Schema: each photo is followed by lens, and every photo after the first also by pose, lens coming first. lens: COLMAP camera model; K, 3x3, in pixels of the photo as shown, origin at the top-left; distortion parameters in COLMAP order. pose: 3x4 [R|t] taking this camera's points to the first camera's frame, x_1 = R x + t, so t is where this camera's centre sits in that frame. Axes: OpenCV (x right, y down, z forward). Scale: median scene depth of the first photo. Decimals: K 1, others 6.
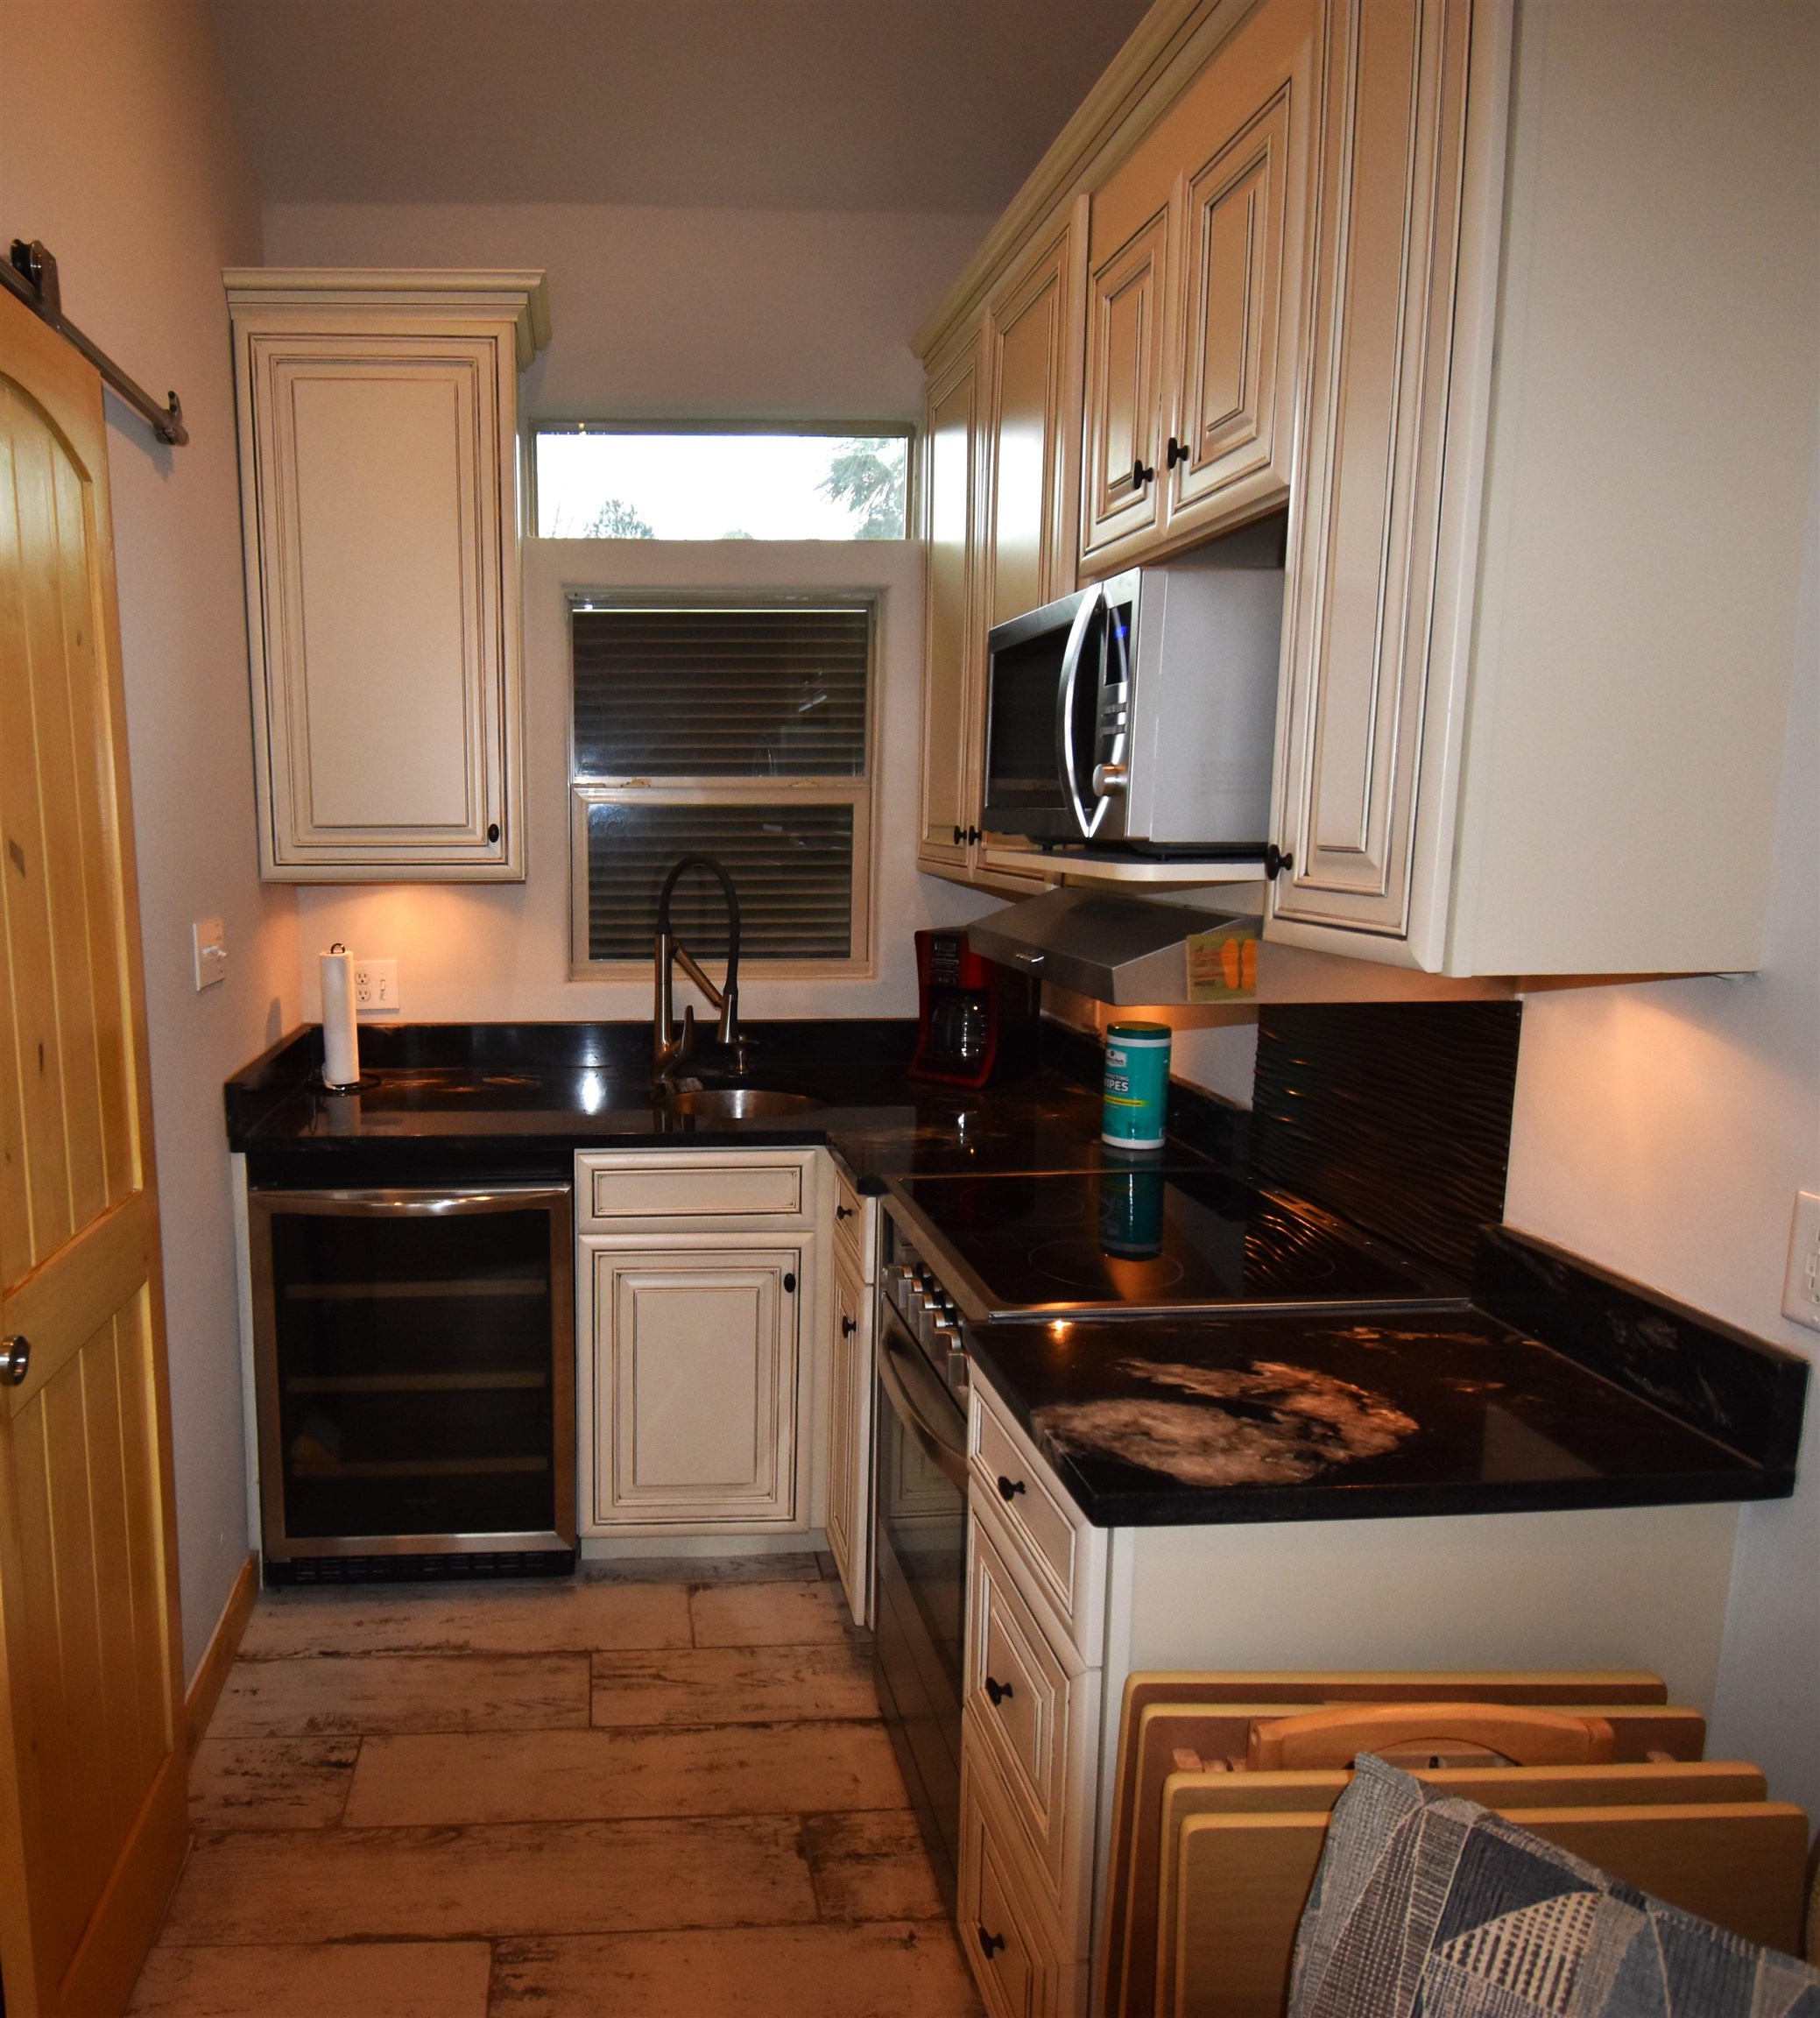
lens RADIAL K [[1582.3, 0, 910.0], [0, 1582.3, 1009.0], [0, 0, 1]] dist [0.001788, -0.008353]
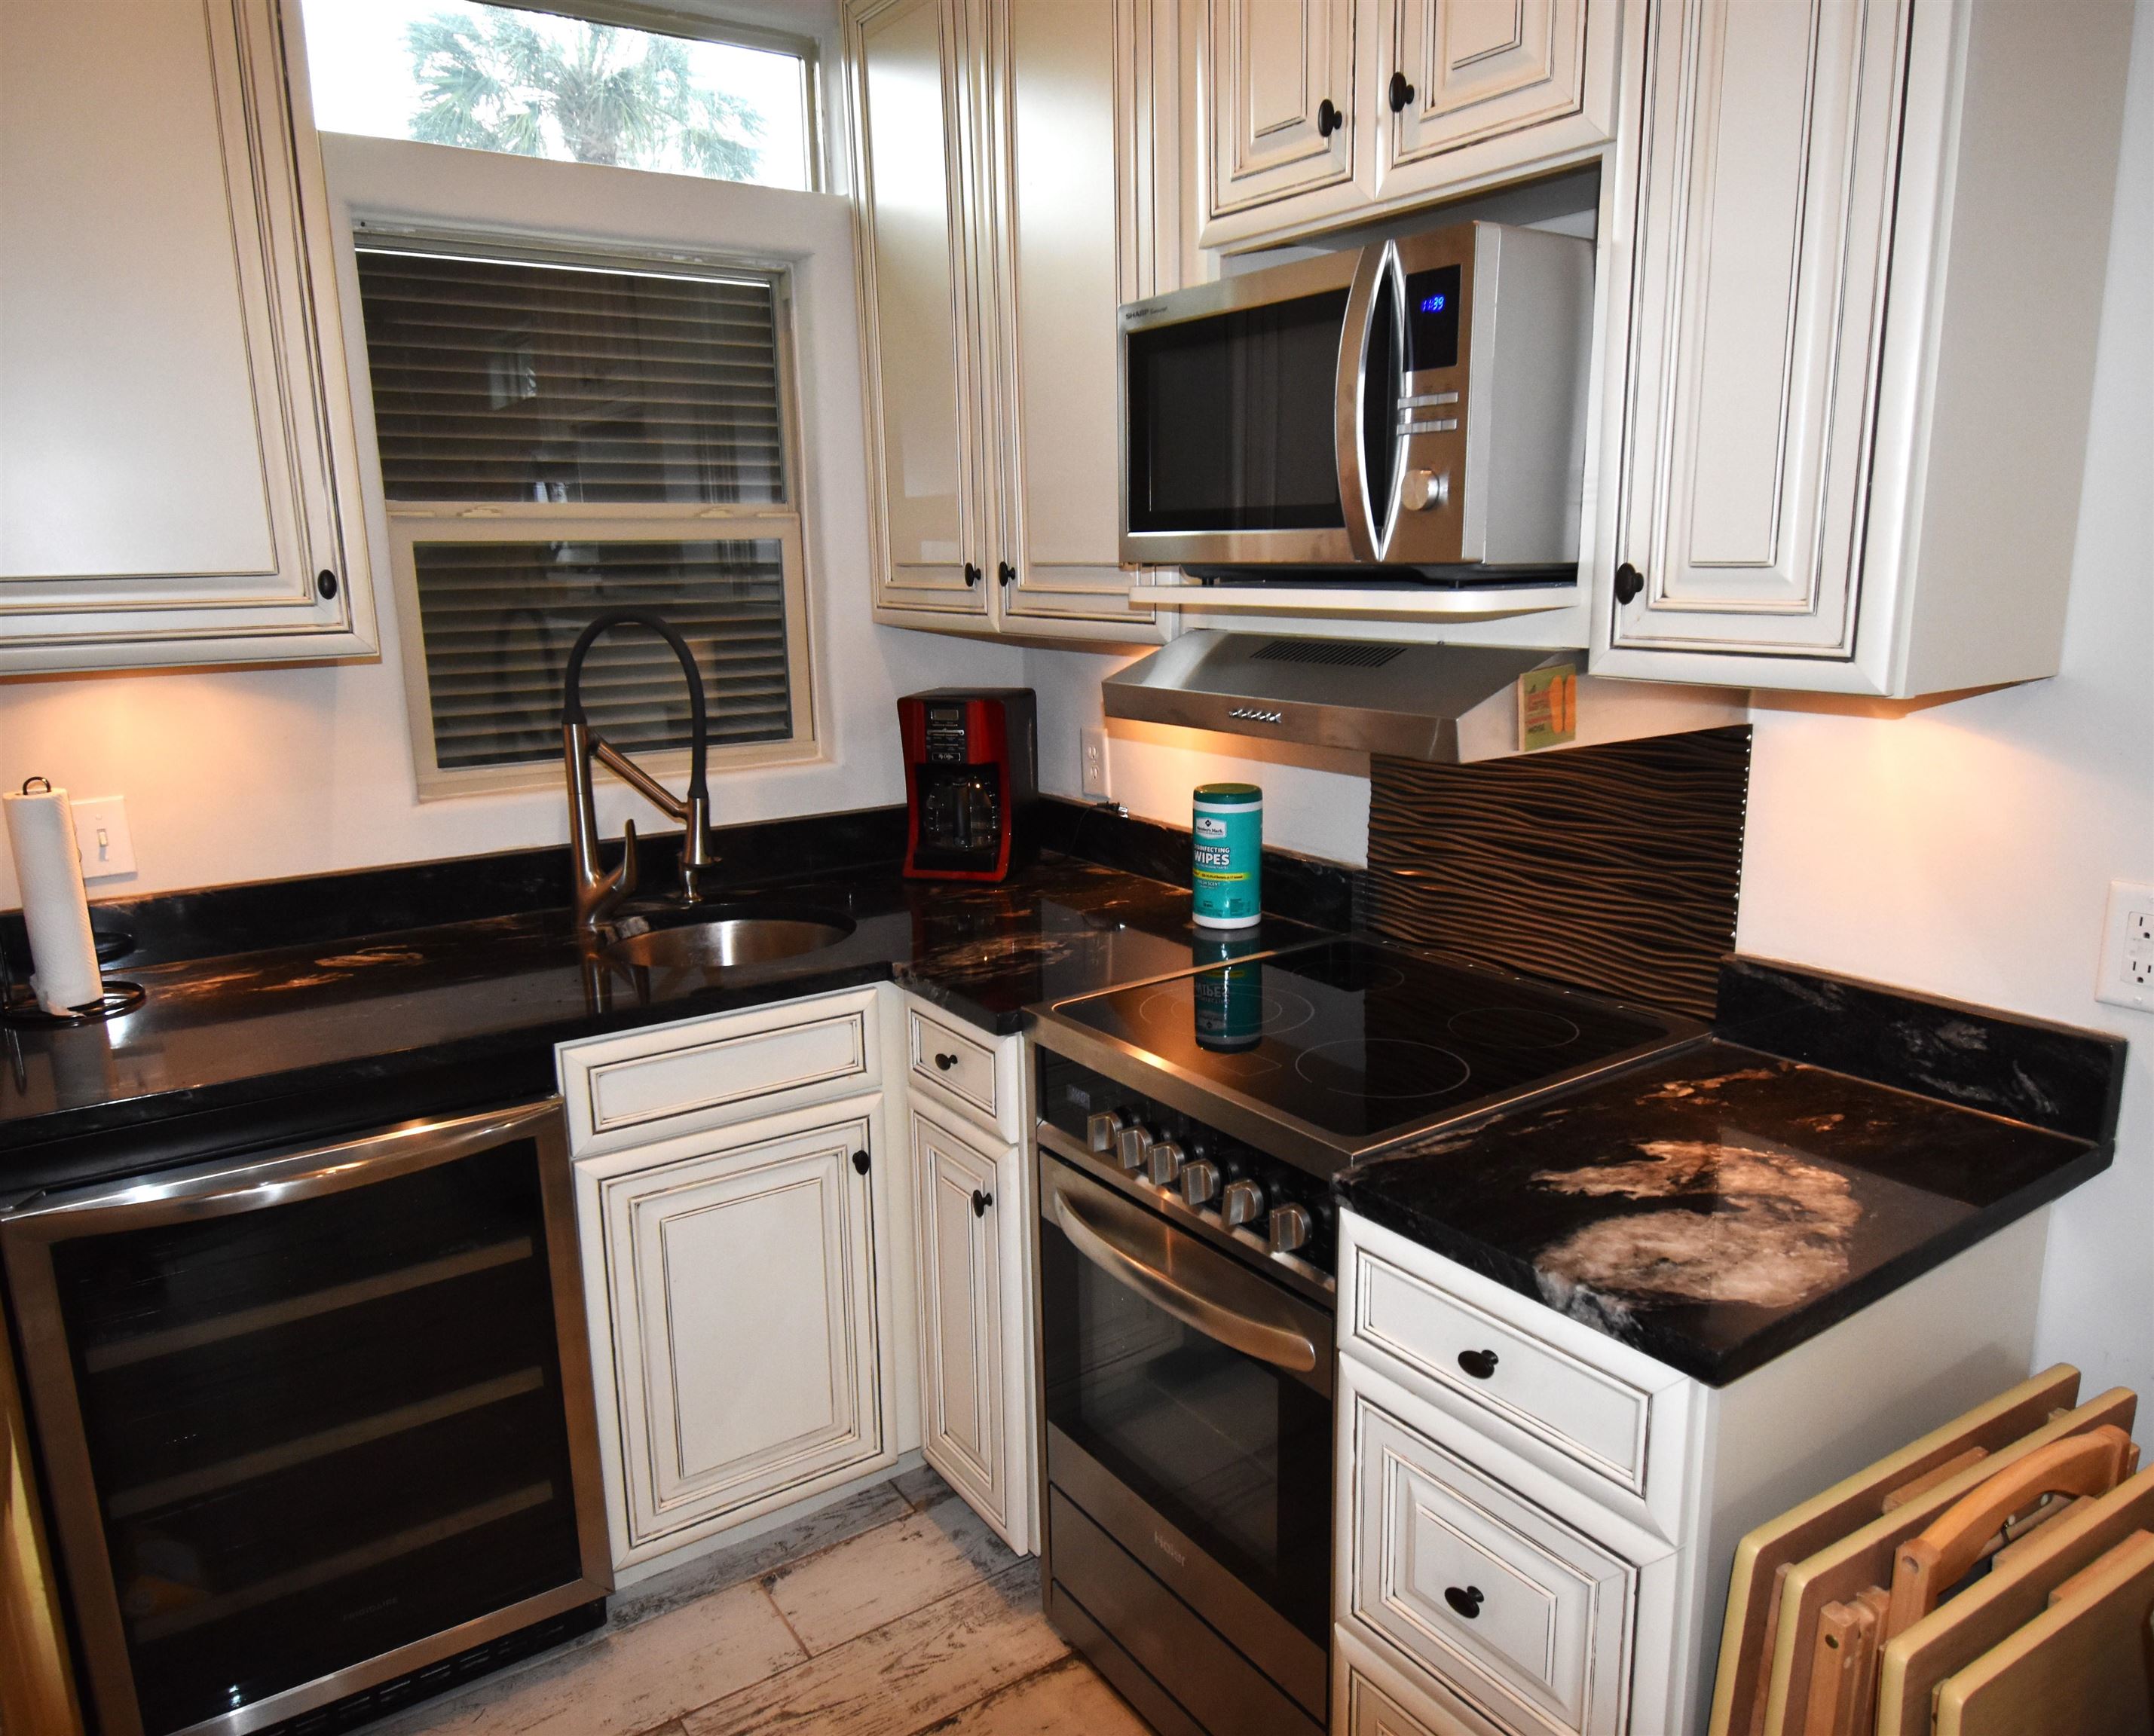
lens RADIAL K [[1480.8, 0, 1077.0], [0, 1480.8, 868.0], [0, 0, 1]] dist [-0.003113, -0.001045]
pose [[0.848508, -0.119729, 0.515459, -0.350167], [0.083271, 0.992143, 0.093376, -0.028922], [-0.522589, -0.036308, 0.851811, 0.342610]]
